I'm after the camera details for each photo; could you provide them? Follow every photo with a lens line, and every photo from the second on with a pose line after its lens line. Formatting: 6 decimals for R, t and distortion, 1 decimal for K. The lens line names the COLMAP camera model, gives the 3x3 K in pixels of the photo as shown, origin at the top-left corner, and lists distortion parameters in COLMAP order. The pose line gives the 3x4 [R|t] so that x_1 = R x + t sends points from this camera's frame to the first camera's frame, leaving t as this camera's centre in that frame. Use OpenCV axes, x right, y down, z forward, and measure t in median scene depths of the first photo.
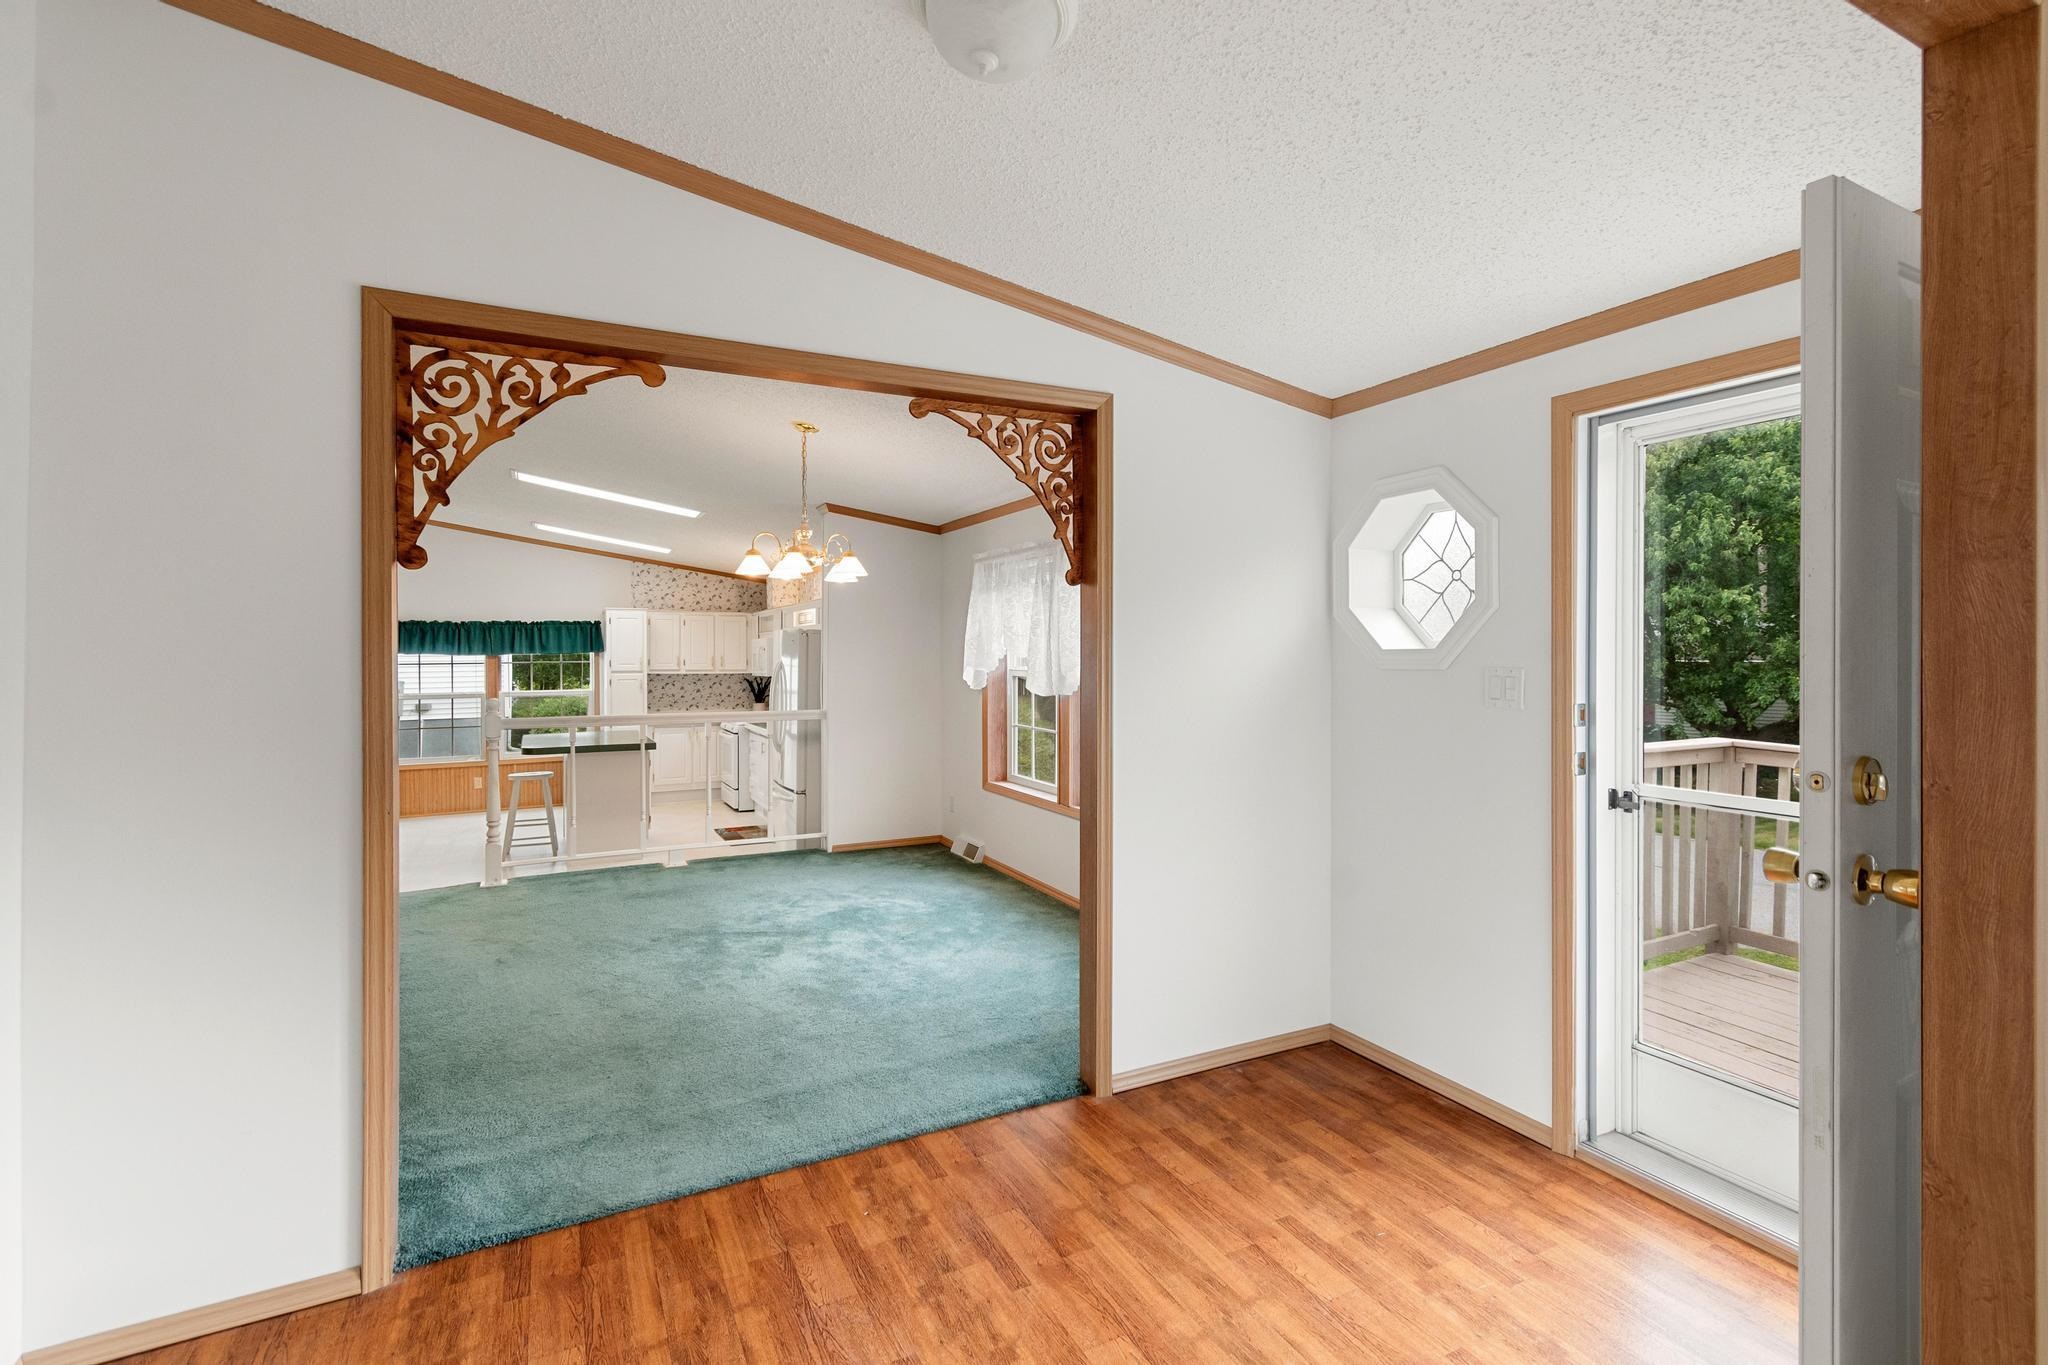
lens RADIAL K [[911.0, 0, 1025.9], [0, 911.0, 663.2], [0, 0, 1]] dist [0.006408, -0.002158]
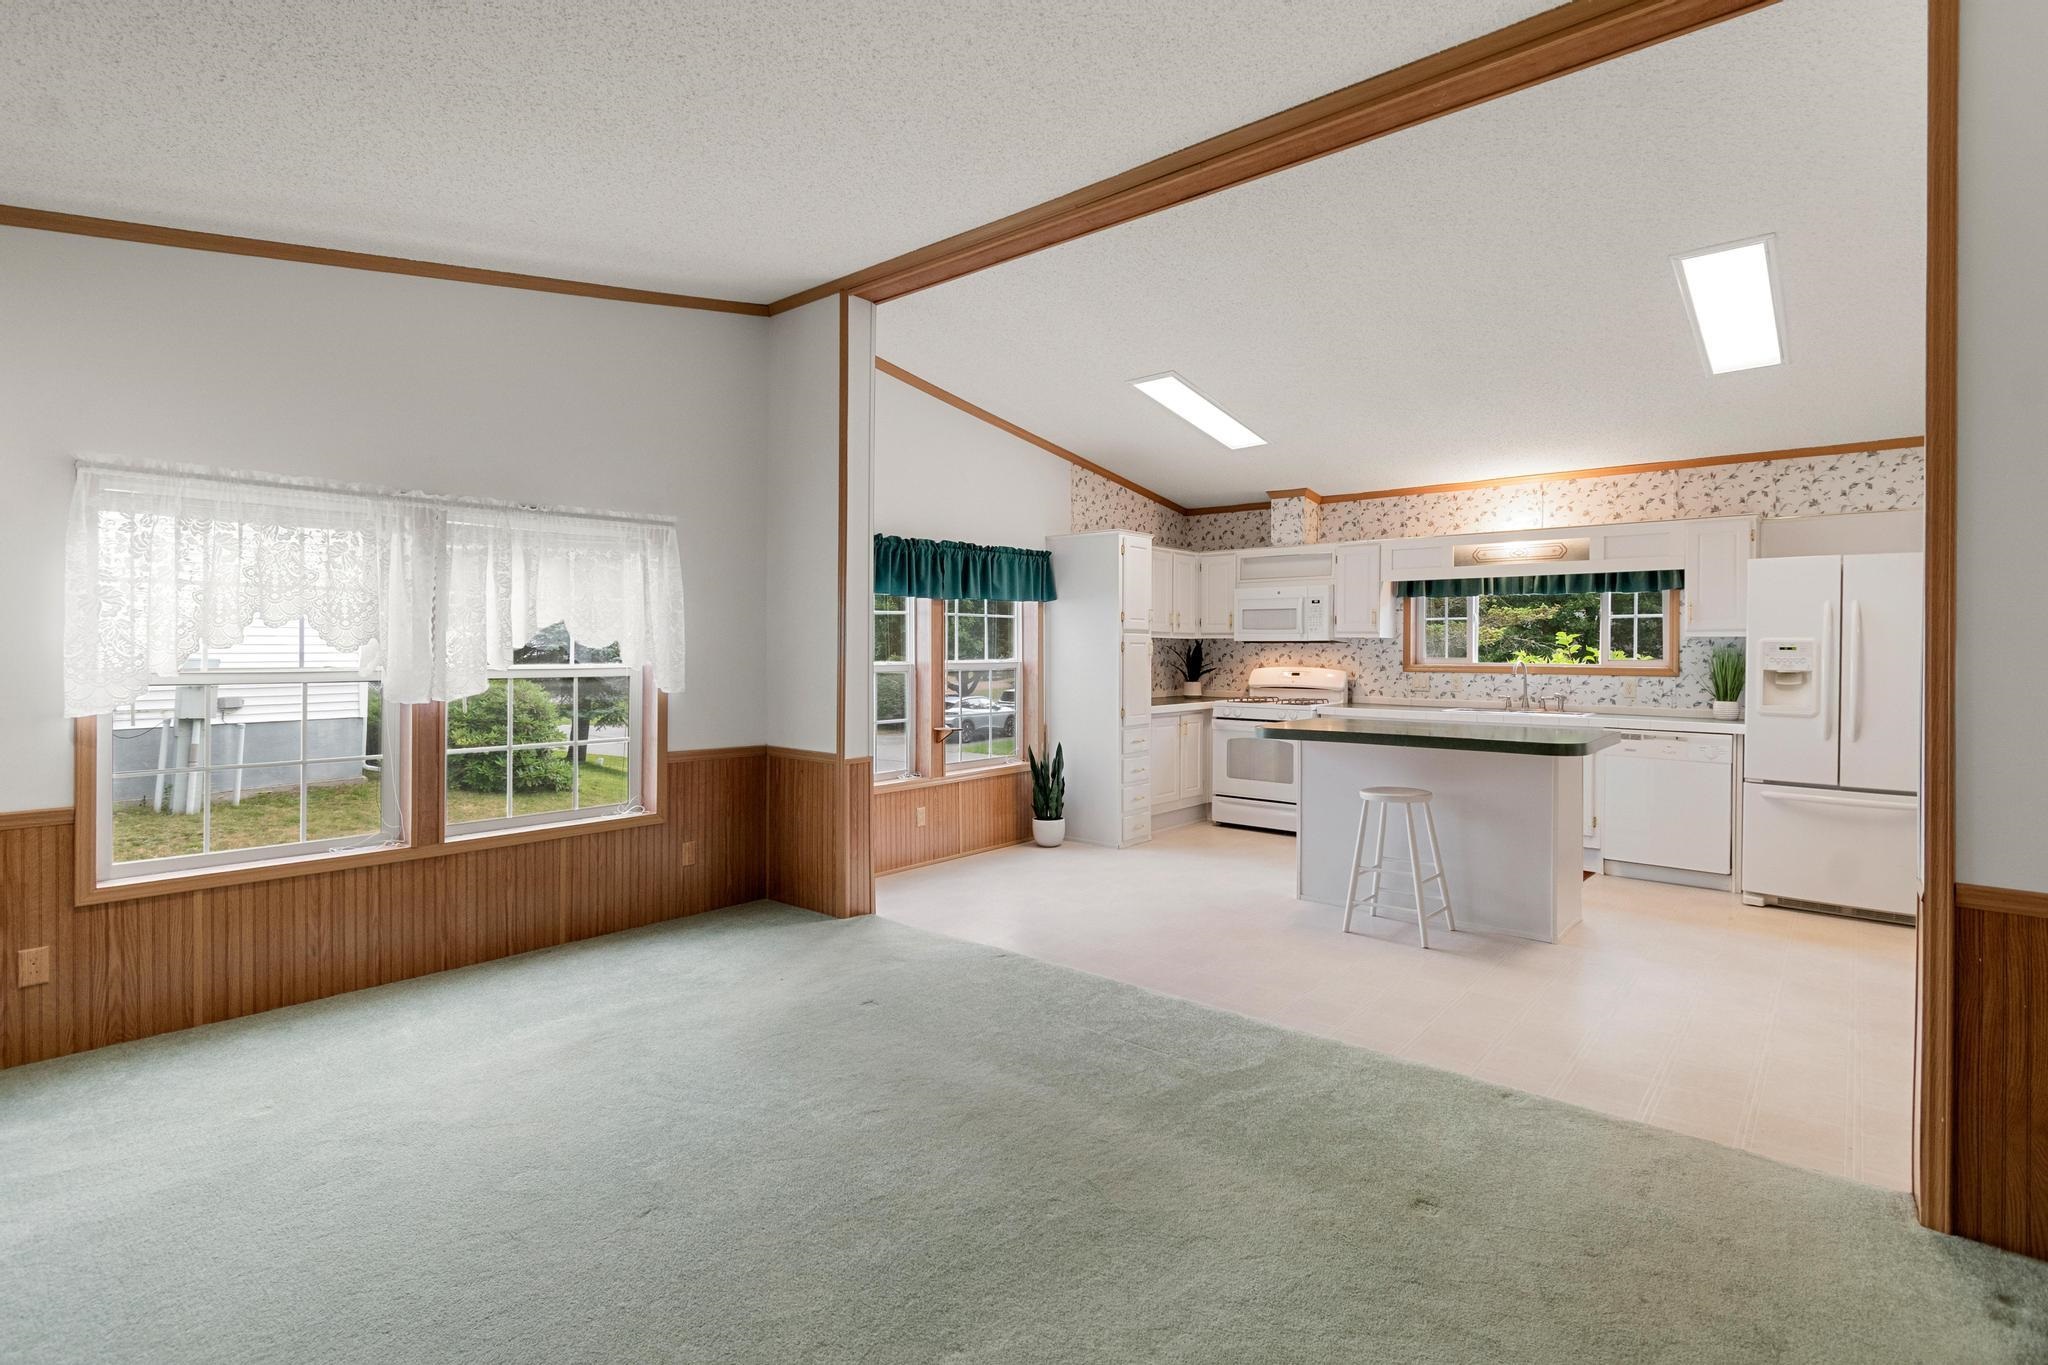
lens RADIAL K [[984.2, 0, 1009.4], [0, 984.2, 656.4], [0, 0, 1]] dist [0.004484, -0.003458]
pose [[0.929103, 0.004932, 0.369789, -1.345637], [-0.004505, 0.999988, -0.002018, 0.050348], [-0.369795, 0.000209, 0.929113, 0.677842]]
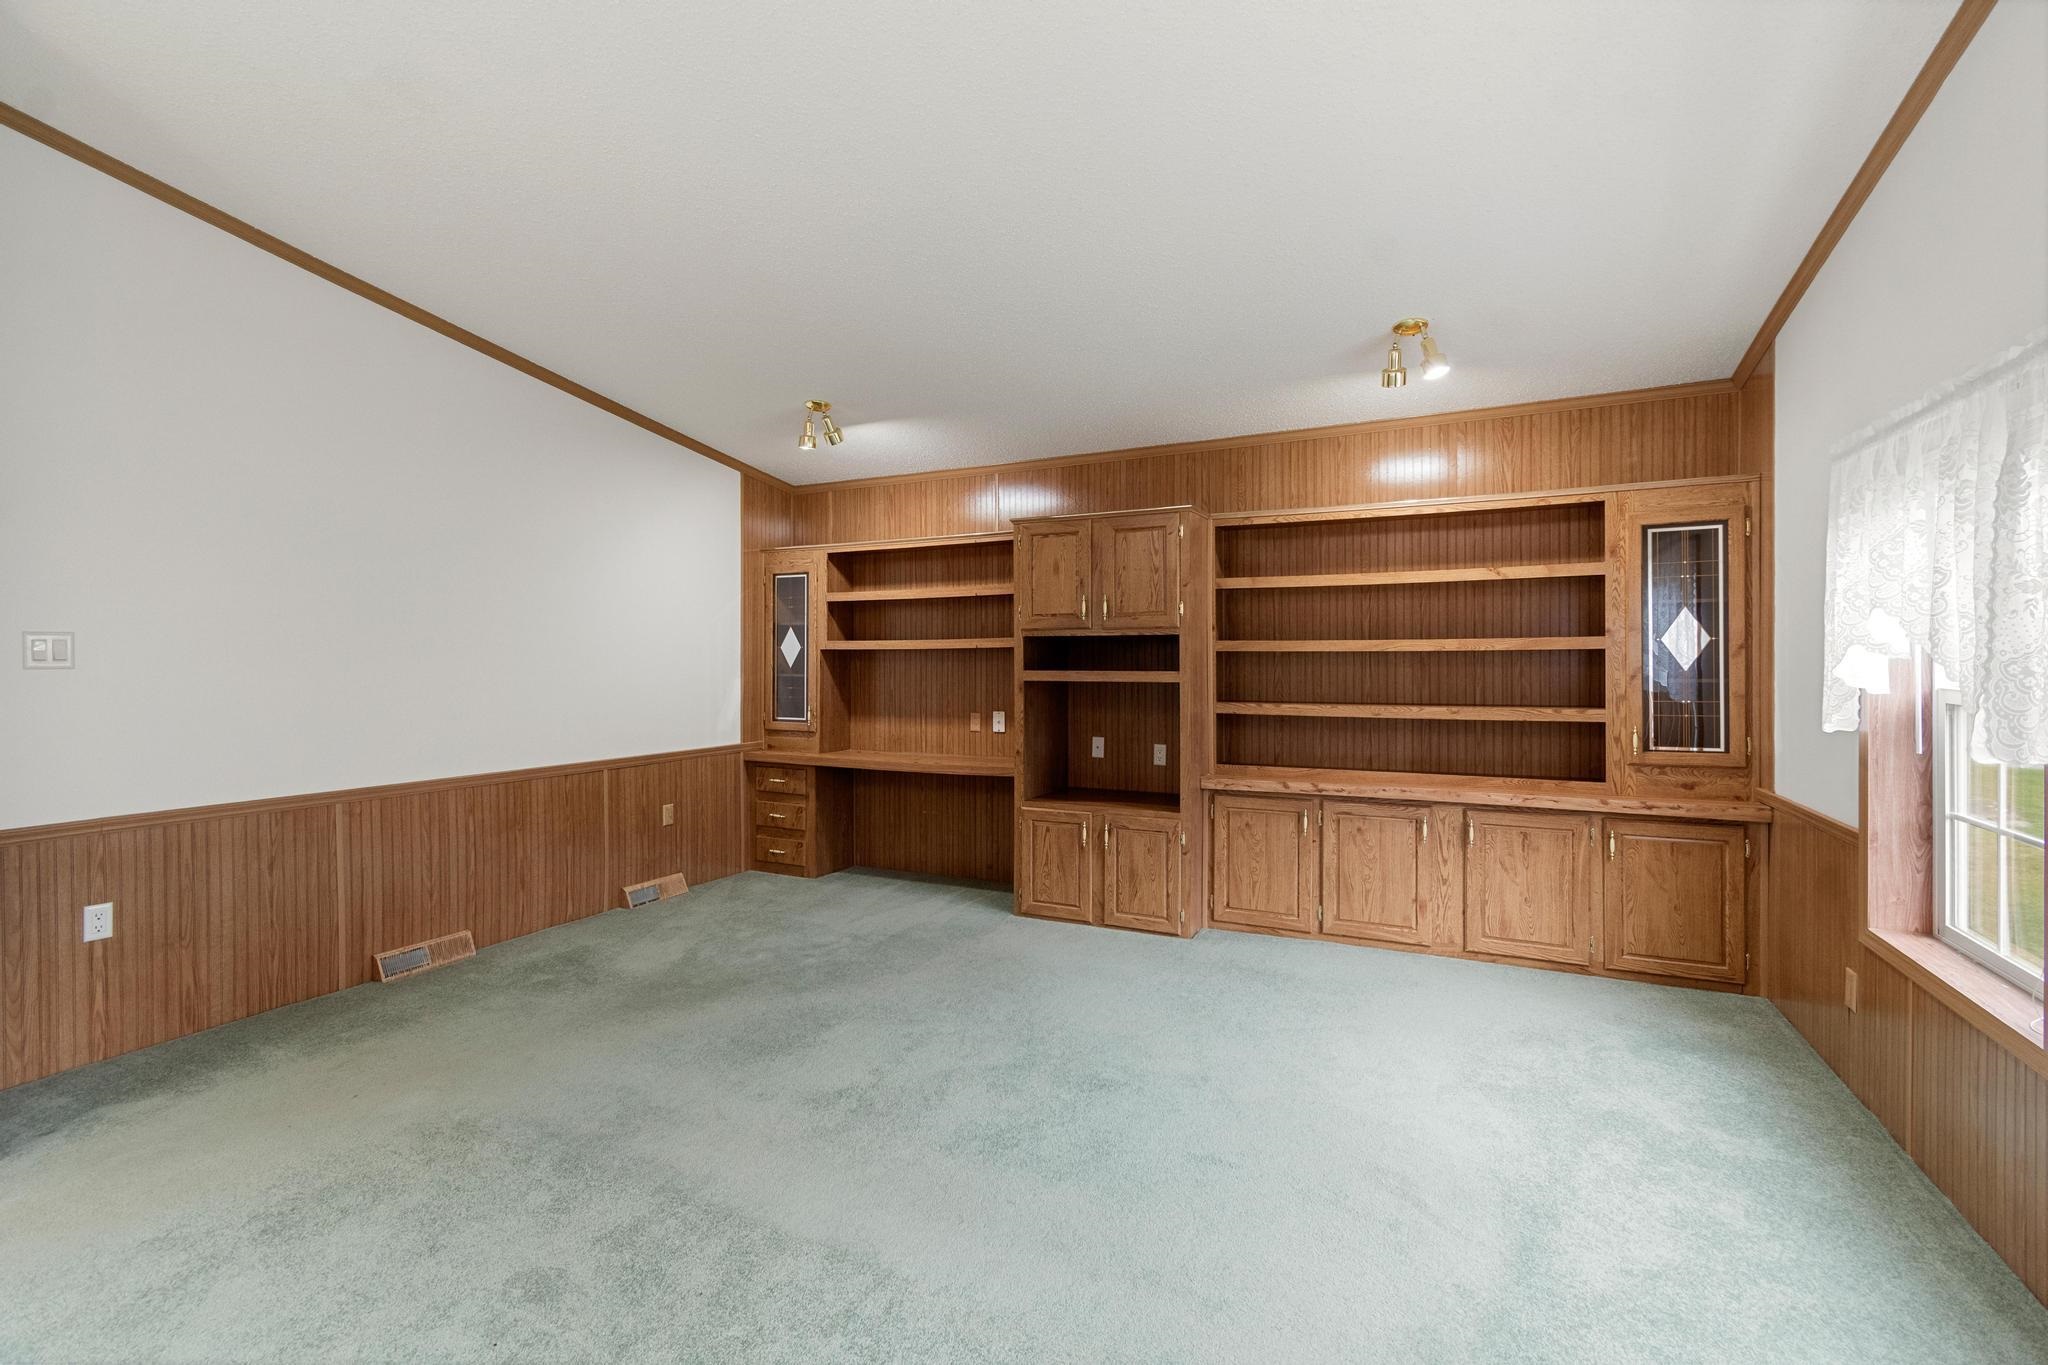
lens RADIAL K [[911.0, 0, 1035.4], [0, 911.0, 665.4], [0, 0, 1]] dist [0.006408, -0.002158]
pose [[-0.806698, 0.009735, -0.590884, -0.996952], [0.001303, 0.999891, 0.014696, 0.042486], [0.590963, 0.011085, -0.806623, 1.539531]]
